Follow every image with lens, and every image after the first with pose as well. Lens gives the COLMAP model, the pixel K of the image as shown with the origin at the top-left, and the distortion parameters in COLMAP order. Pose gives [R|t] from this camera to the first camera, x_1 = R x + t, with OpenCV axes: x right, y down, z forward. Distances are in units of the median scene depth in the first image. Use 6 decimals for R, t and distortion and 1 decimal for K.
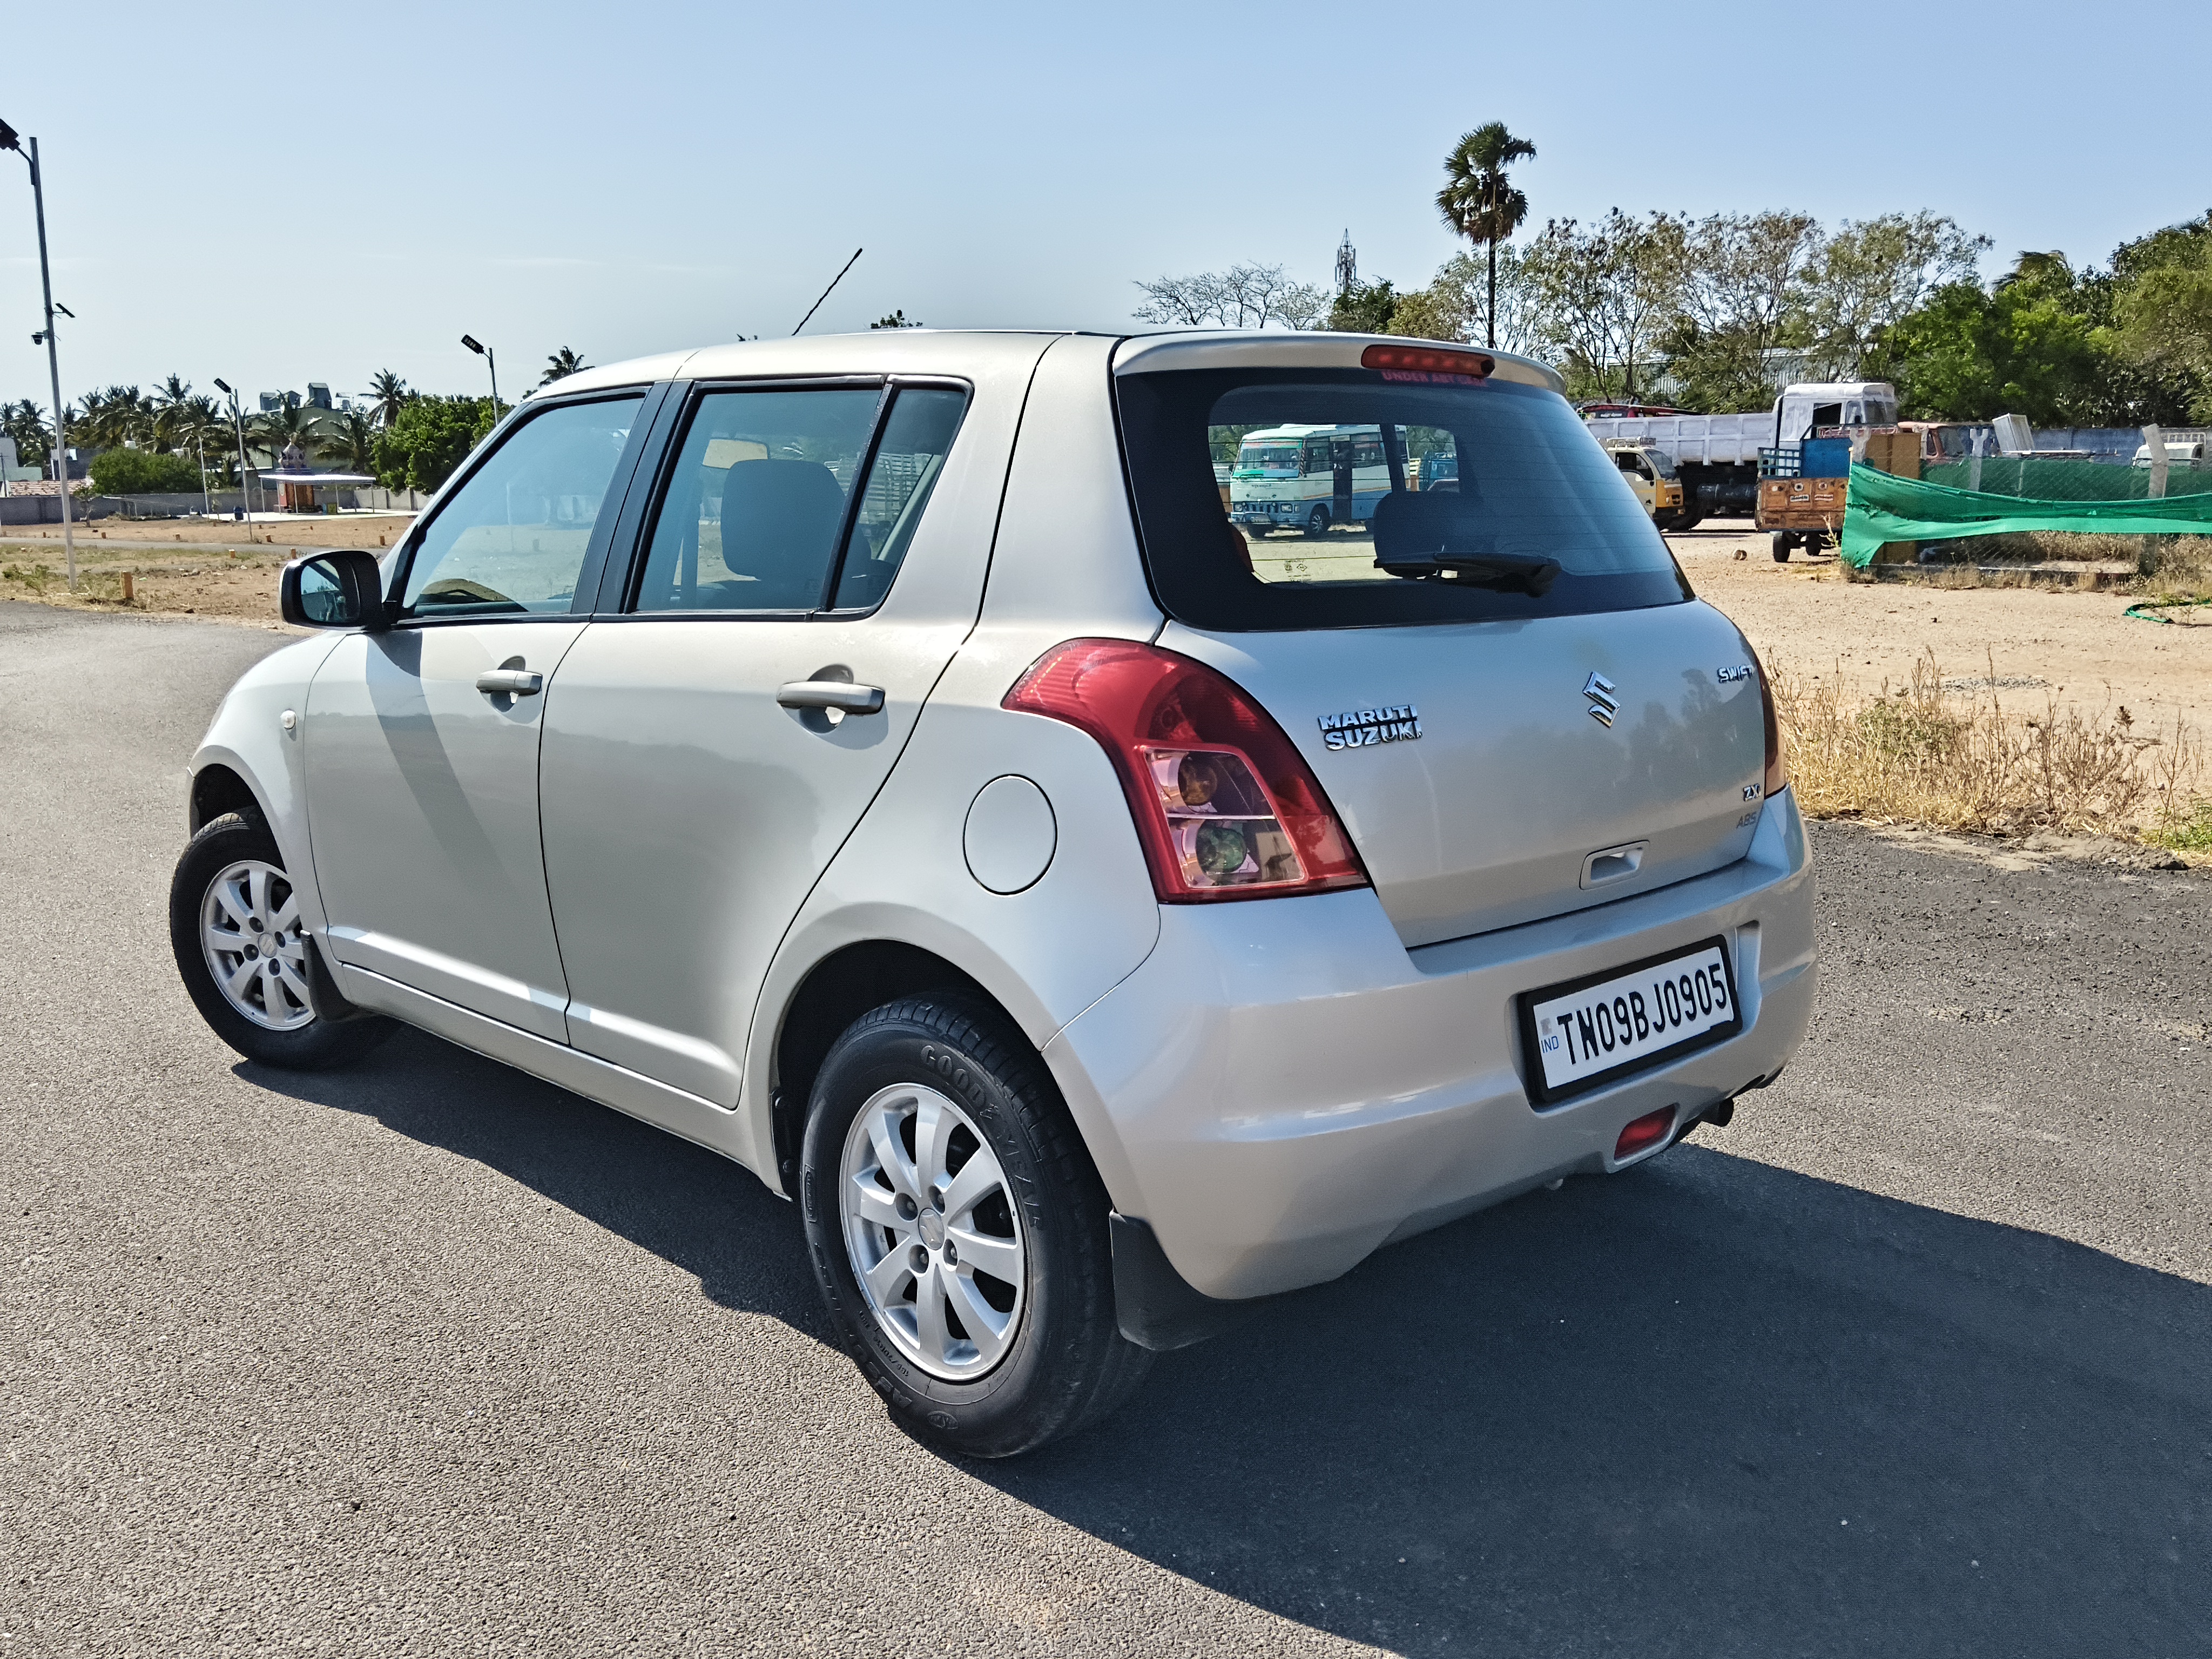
lens RADIAL K [[1889.0, 0, 1106.0], [0, 1889.0, 829.5], [0, 0, 1]] dist [0.029261, -0.027617]
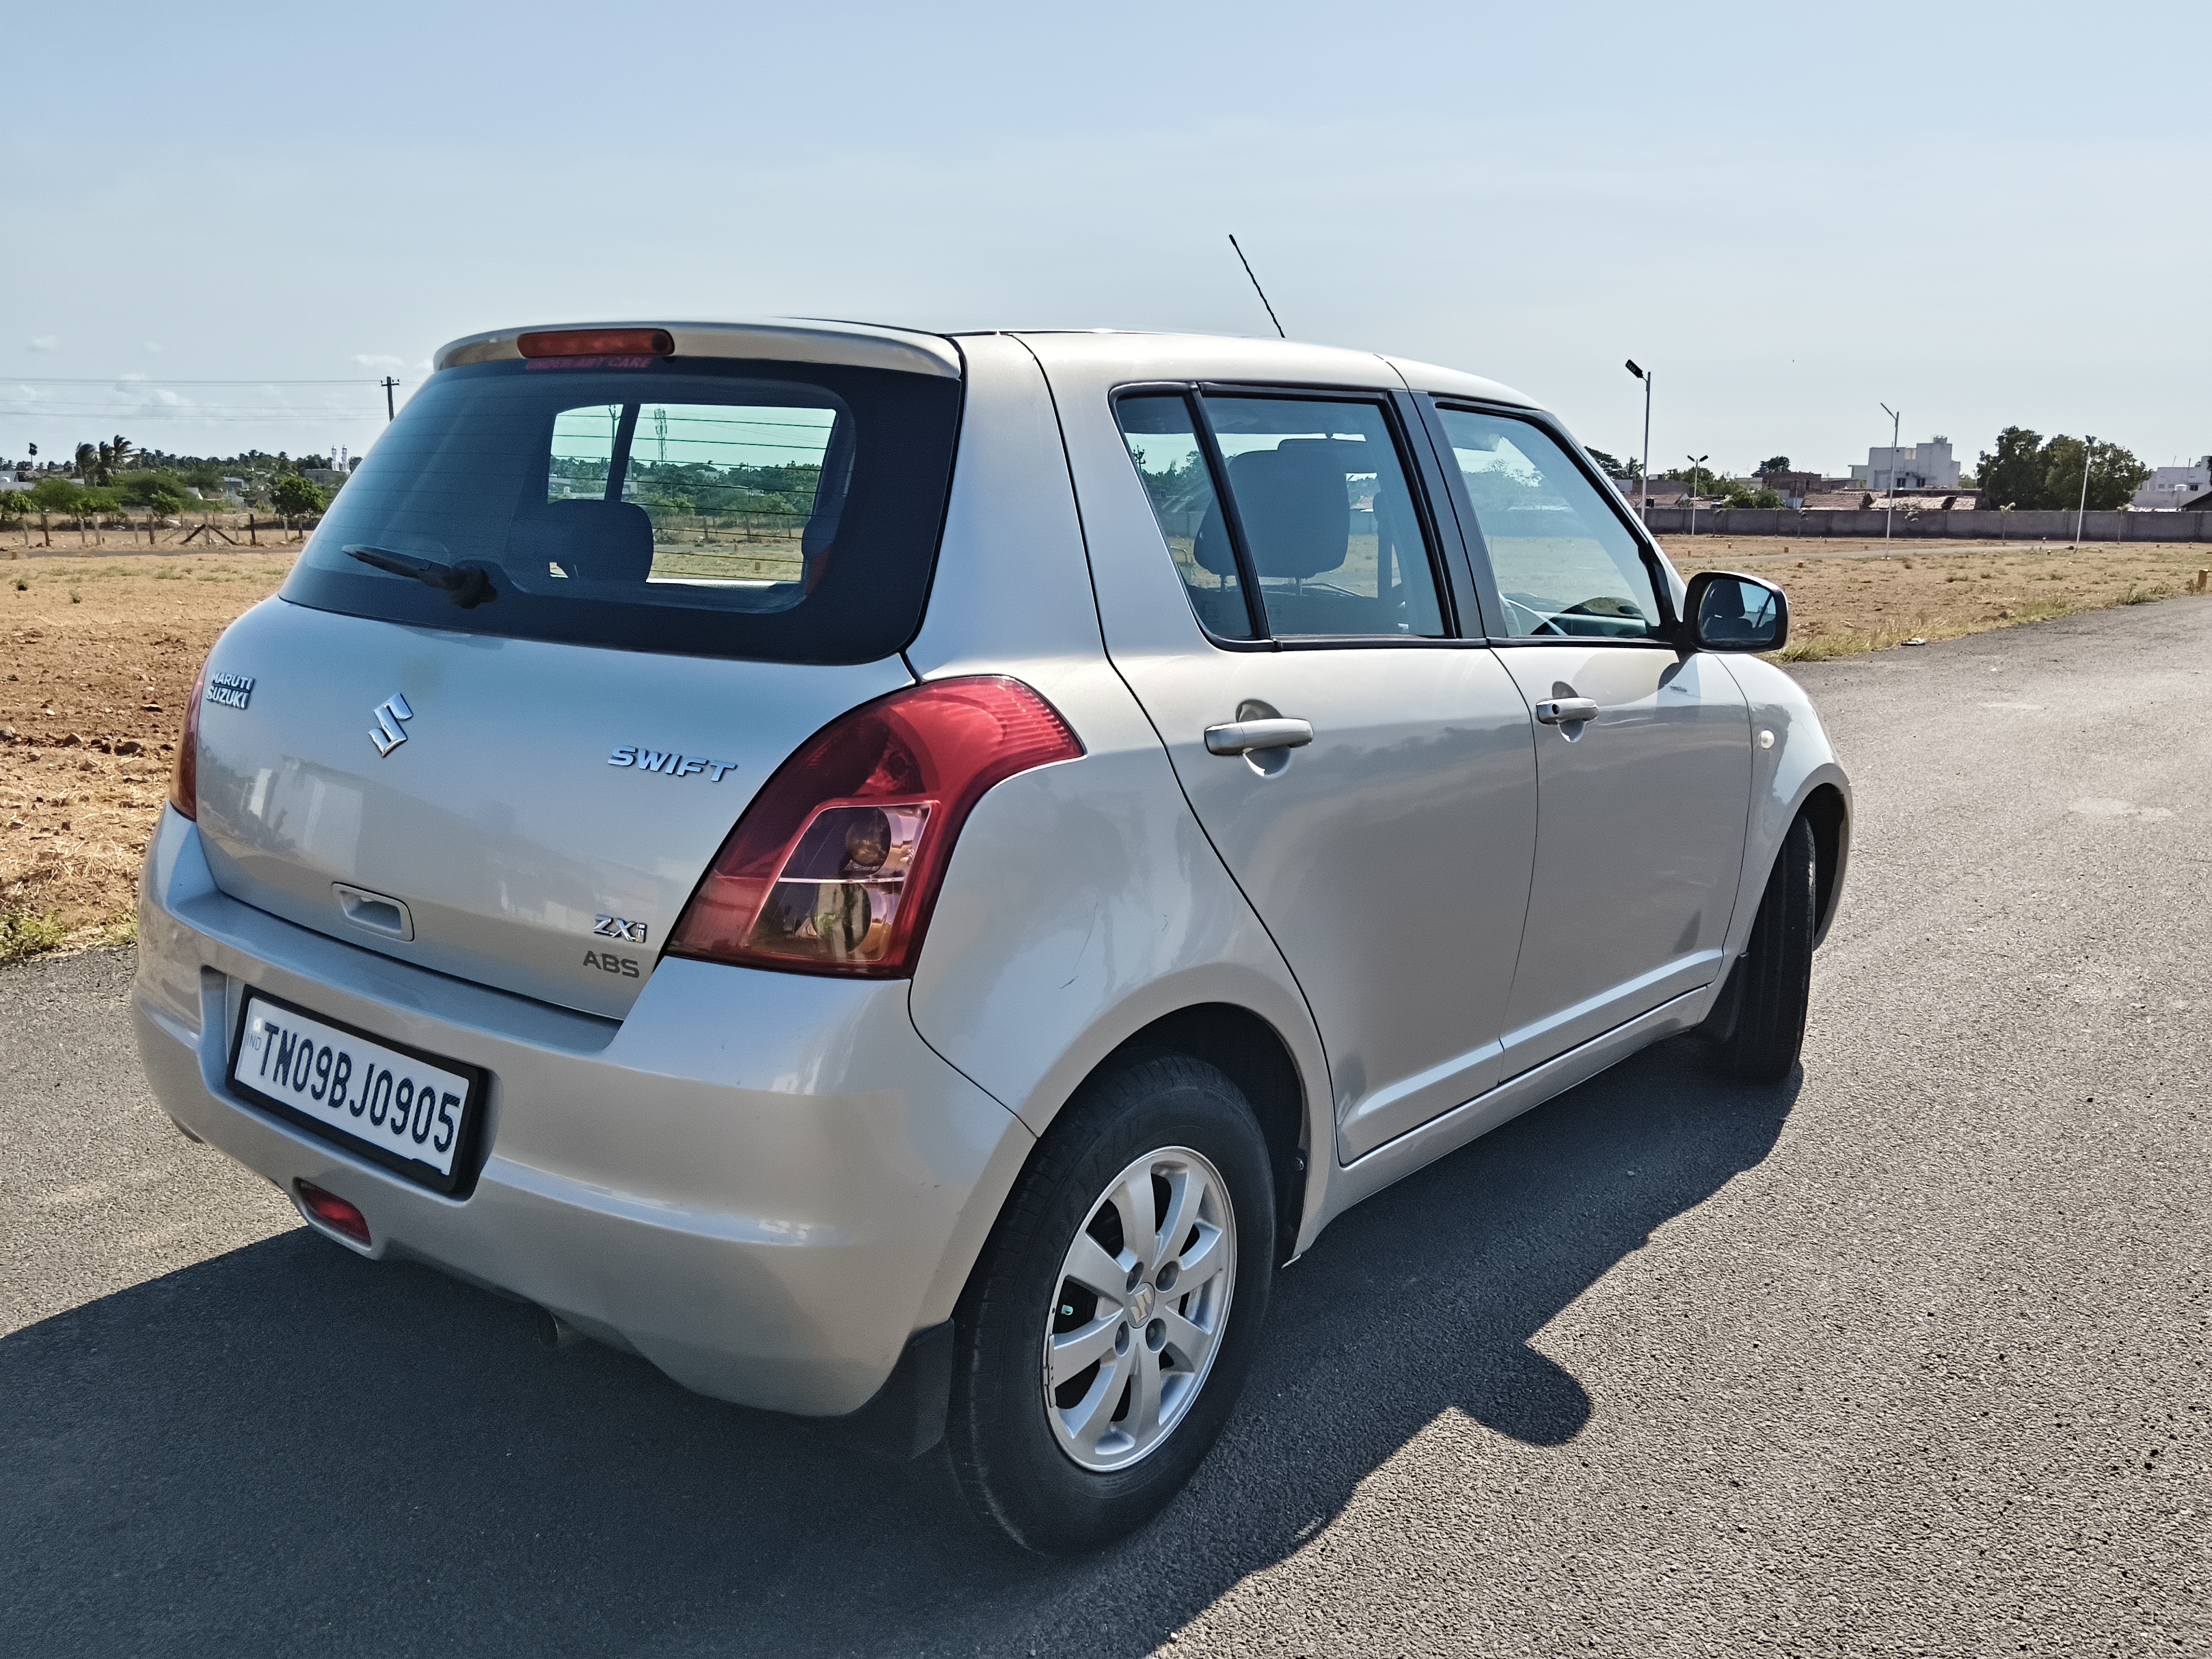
lens RADIAL K [[1857.6, 0, 1106.0], [0, 1857.6, 829.5], [0, 0, 1]] dist [0.005856, -0.005799]
pose [[0.128428, 0.195590, -0.972240, 0.141879], [-0.194143, 0.966348, 0.168759, -0.028610], [0.972530, 0.167080, 0.162079, 0.146498]]
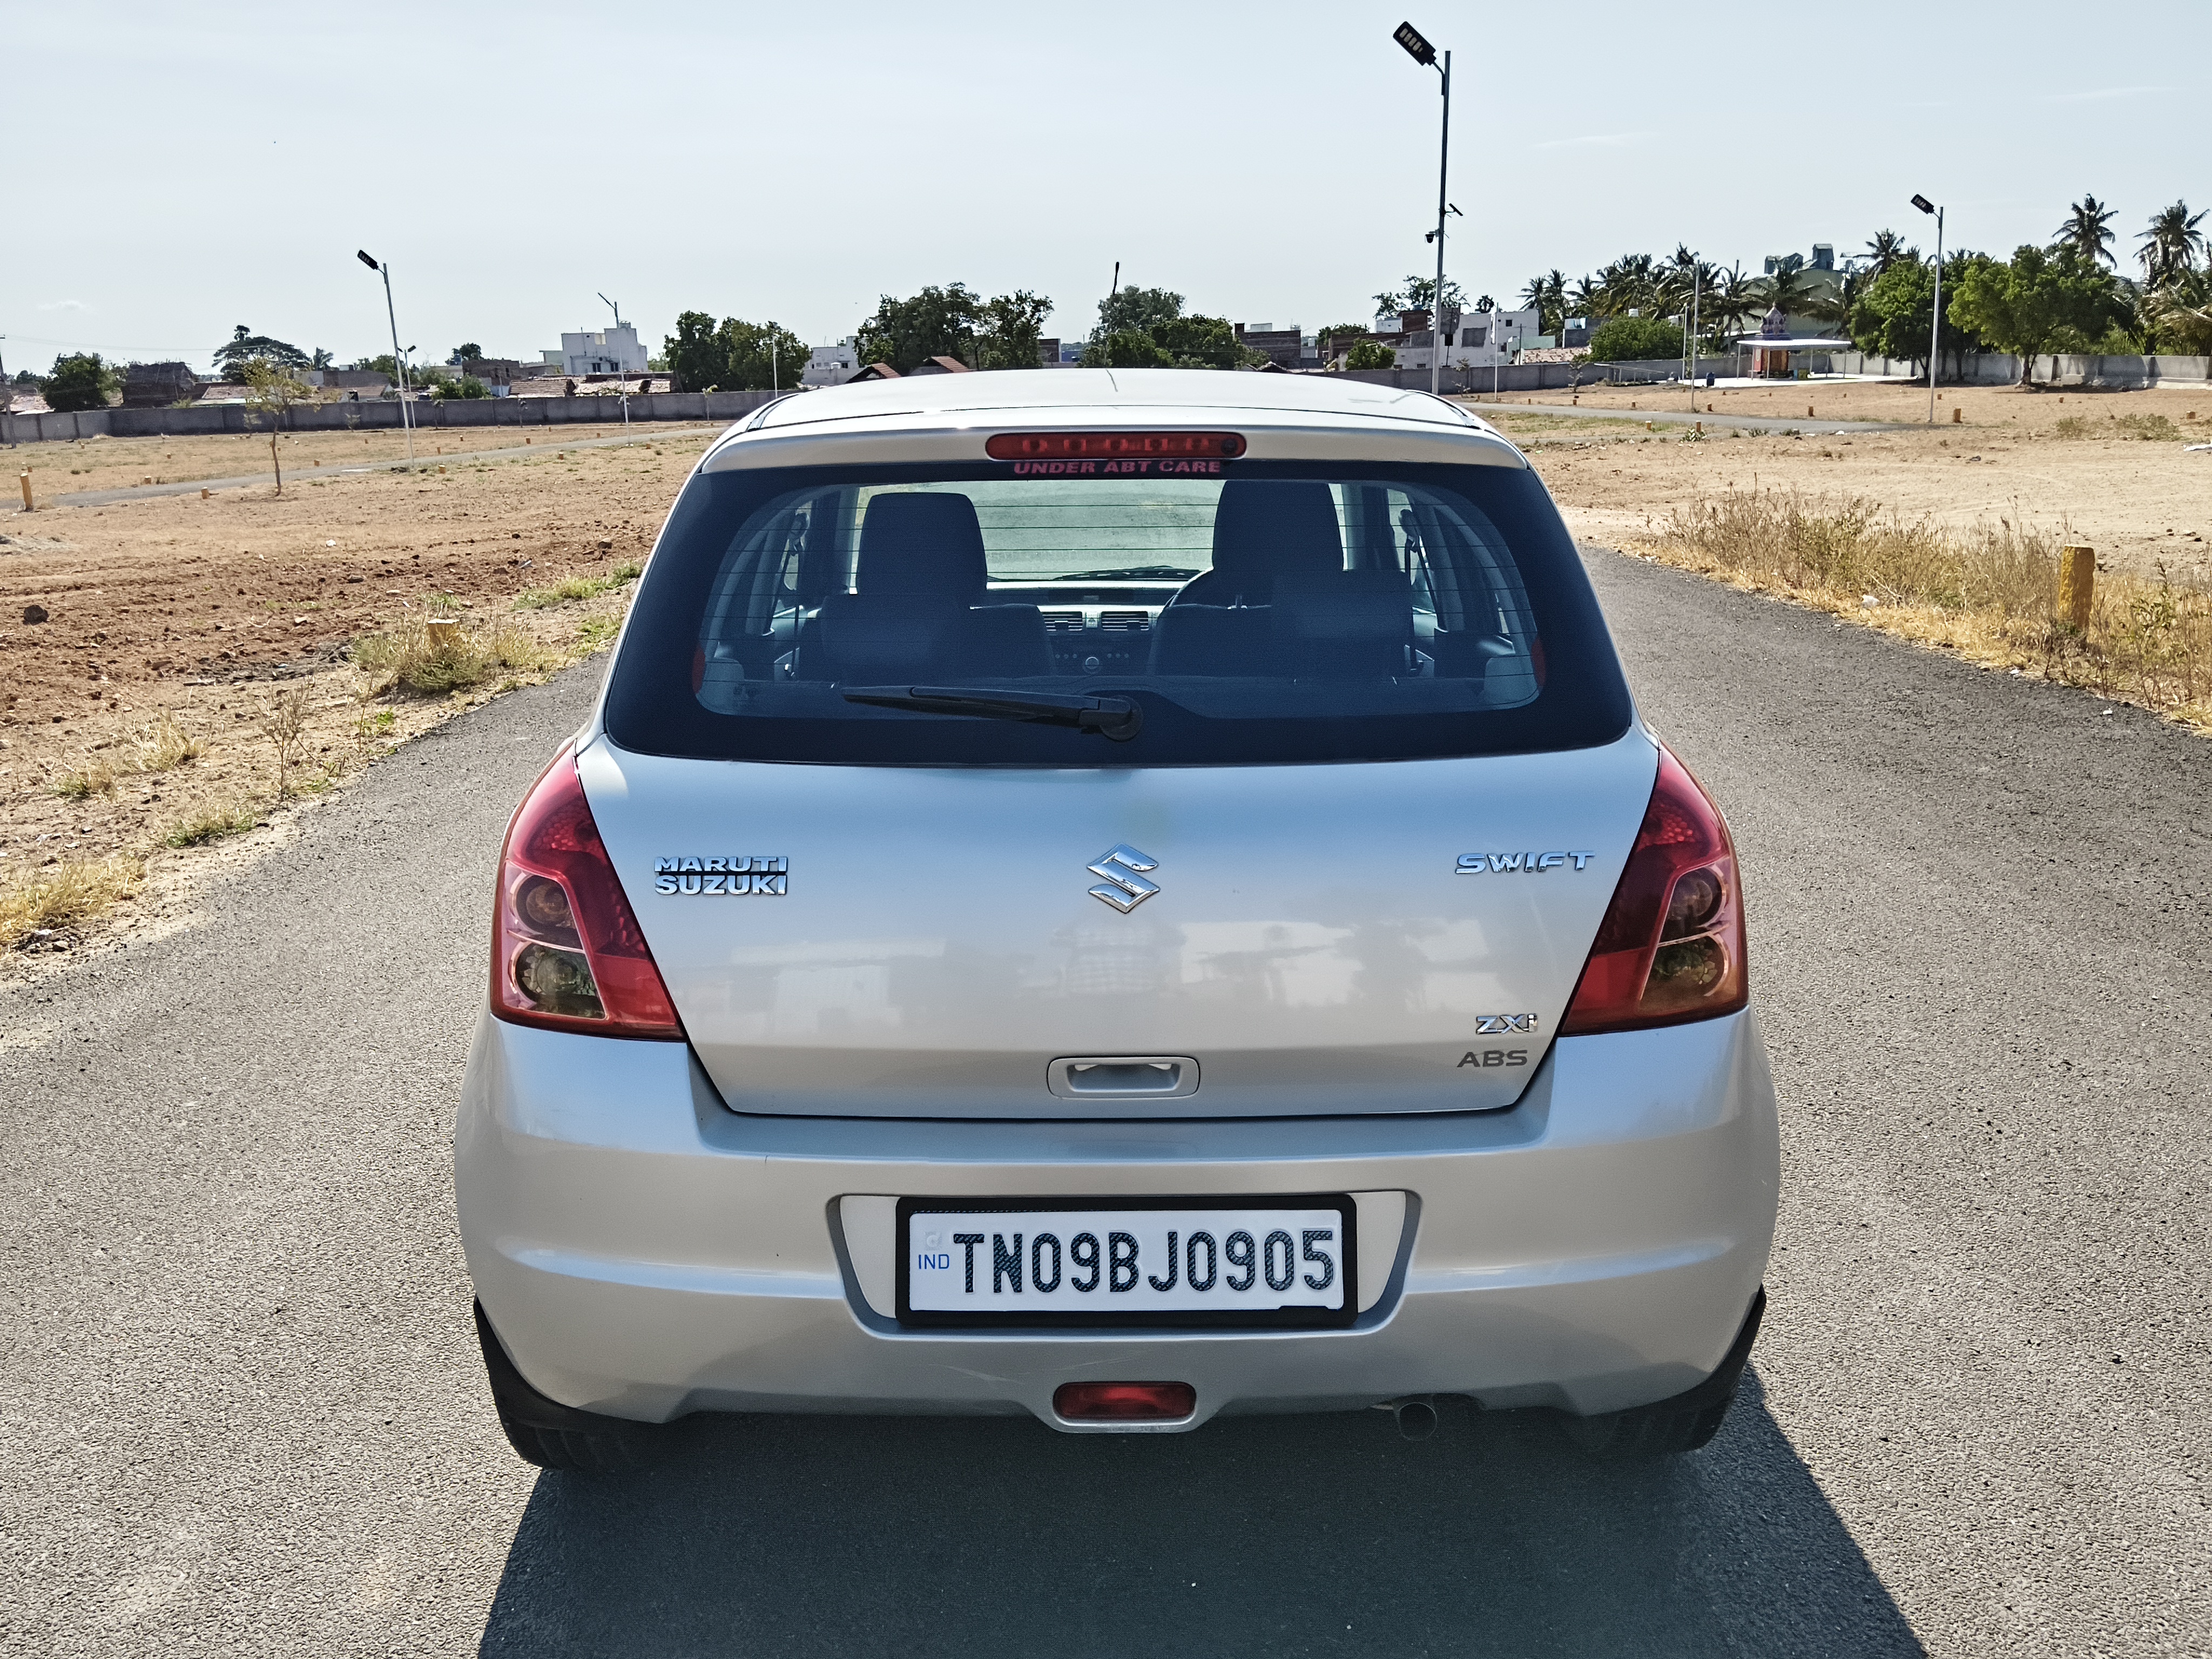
lens RADIAL K [[1889.0, 0, 1106.0], [0, 1889.0, 829.5], [0, 0, 1]] dist [0.029261, -0.027617]
pose [[0.727755, 0.164234, -0.665883, 0.098097], [-0.115750, 0.986390, 0.116780, -0.022699], [0.675999, -0.007911, 0.736860, 0.047886]]
